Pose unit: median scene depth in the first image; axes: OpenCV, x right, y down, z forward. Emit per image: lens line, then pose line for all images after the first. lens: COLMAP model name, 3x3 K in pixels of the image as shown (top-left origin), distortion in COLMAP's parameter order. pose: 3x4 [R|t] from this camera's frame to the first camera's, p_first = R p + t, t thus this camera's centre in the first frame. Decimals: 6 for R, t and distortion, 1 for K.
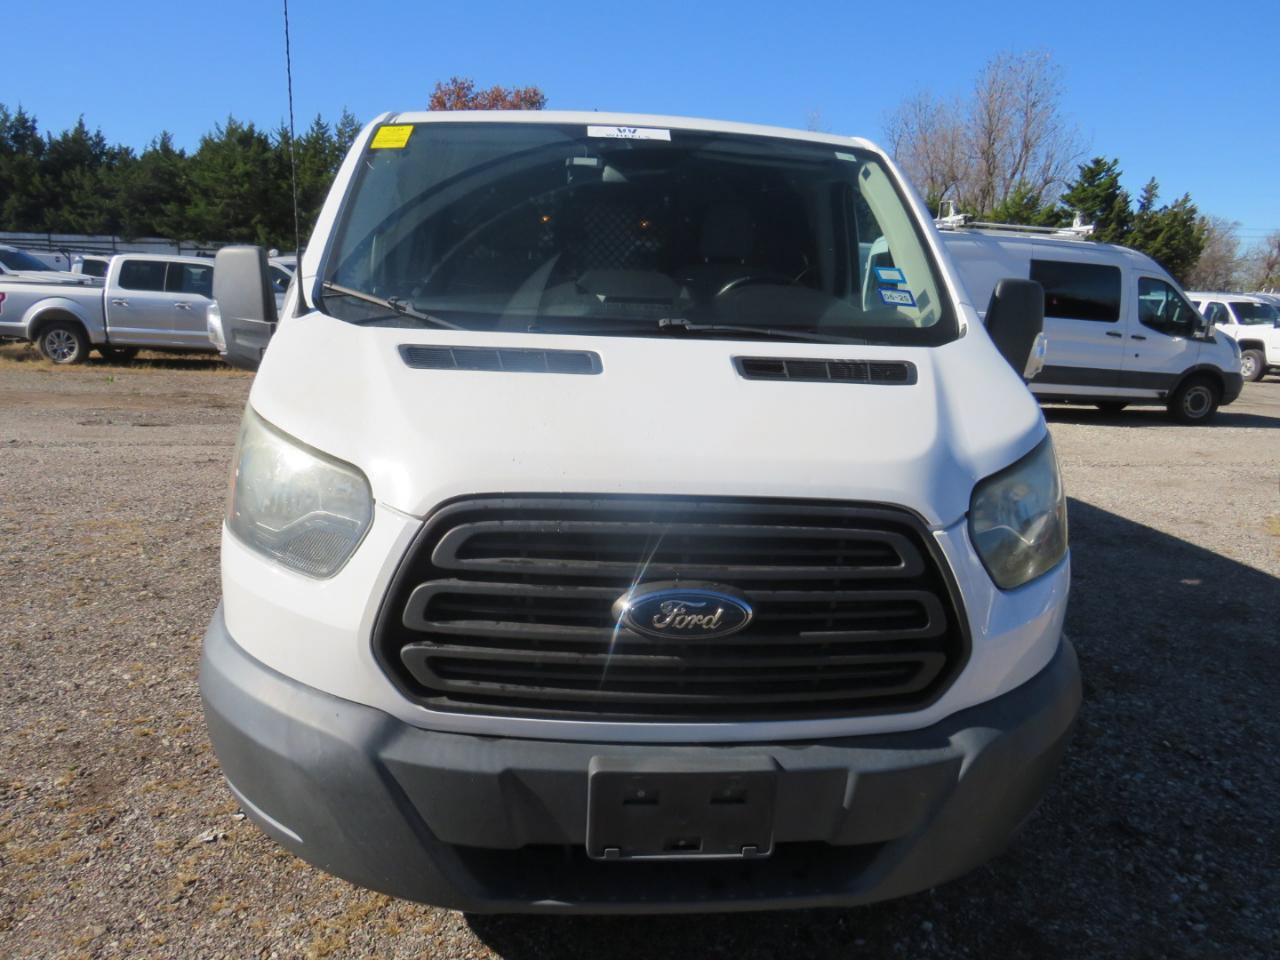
lens RADIAL K [[900.2, 0, 641.4], [0, 900.2, 459.4], [0, 0, 1]] dist [-0.025536, -0.000735]
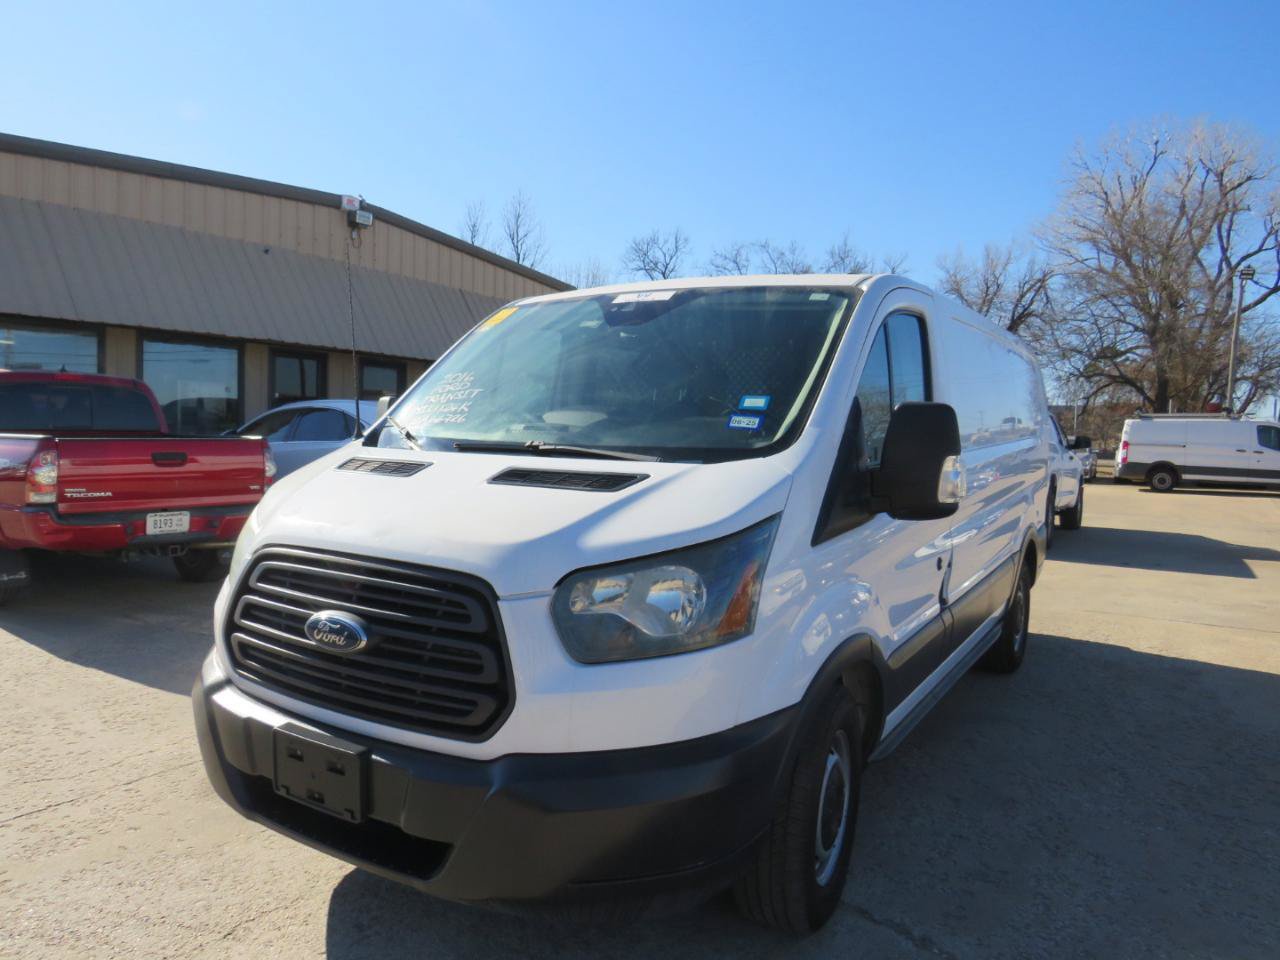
lens RADIAL K [[900.2, 0, 641.4], [0, 900.2, 459.4], [0, 0, 1]] dist [-0.025536, -0.000735]
pose [[0.804127, 0.005613, -0.594431, 1.244681], [-0.098165, 0.987481, -0.123470, 0.020247], [0.586296, 0.157637, 0.794612, 0.077606]]
